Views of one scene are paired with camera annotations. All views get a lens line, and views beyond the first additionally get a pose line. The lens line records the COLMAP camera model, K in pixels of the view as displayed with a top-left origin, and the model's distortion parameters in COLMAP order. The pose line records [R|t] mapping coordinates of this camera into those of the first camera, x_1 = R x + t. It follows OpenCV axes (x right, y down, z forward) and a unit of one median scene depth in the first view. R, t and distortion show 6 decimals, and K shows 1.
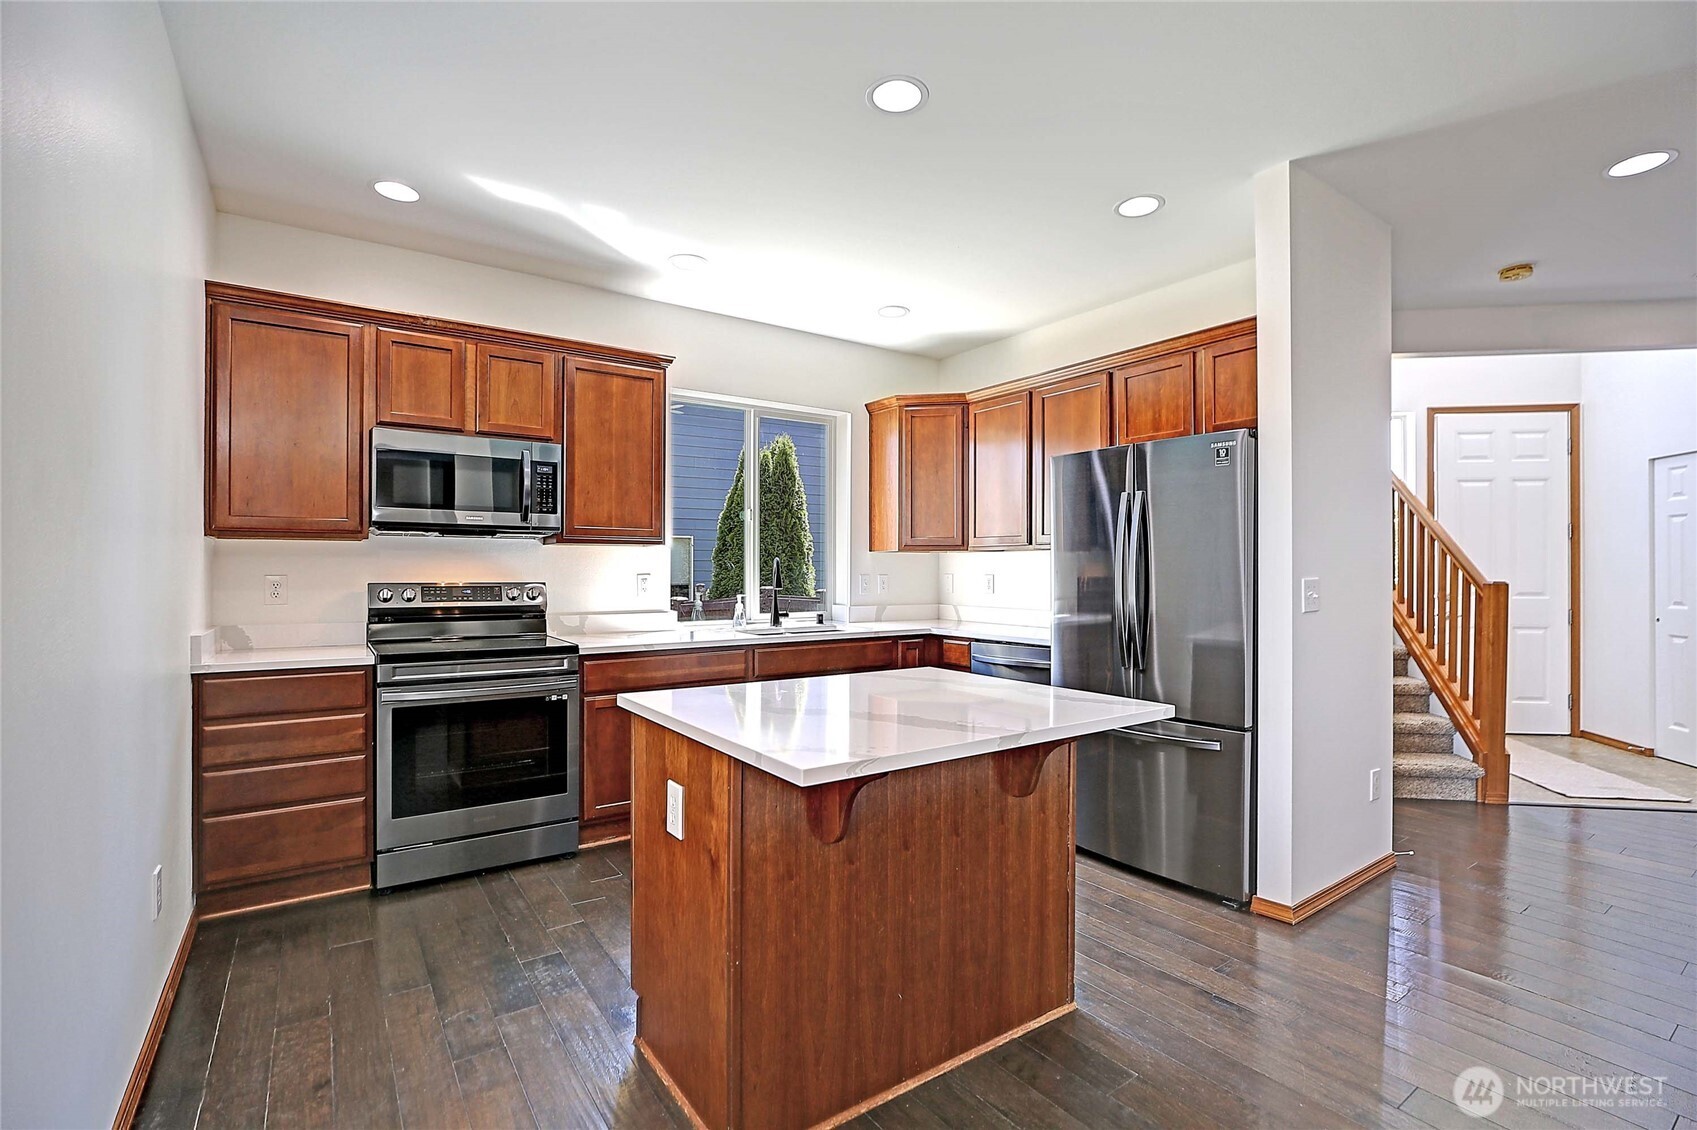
lens RADIAL K [[776.2, 0, 848.5], [0, 776.2, 565.0], [0, 0, 1]] dist [-0.025564, 0.000078]
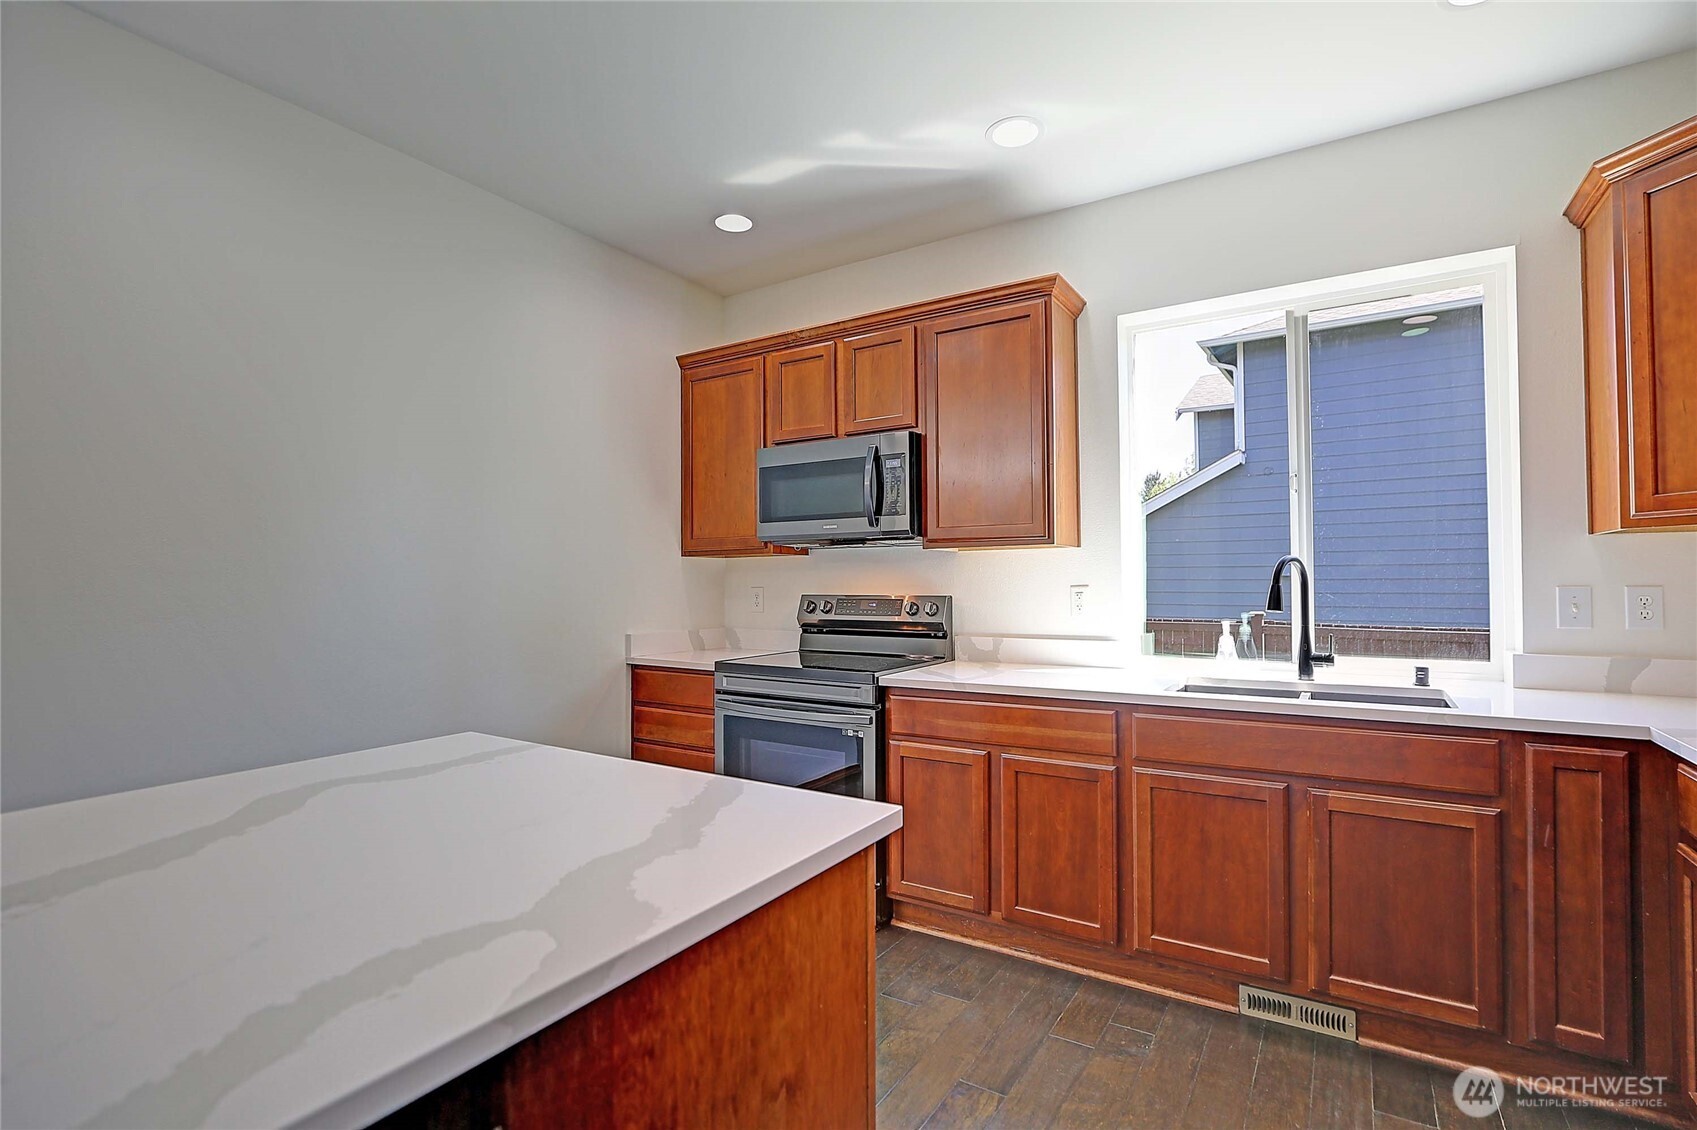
lens RADIAL K [[776.2, 0, 848.5], [0, 776.2, 565.0], [0, 0, 1]] dist [-0.025564, 0.000078]
pose [[0.383983, -0.027147, -0.922941, 0.378769], [0.011320, 0.999631, -0.024693, 0.009448], [0.923271, -0.000966, 0.384148, 0.631206]]
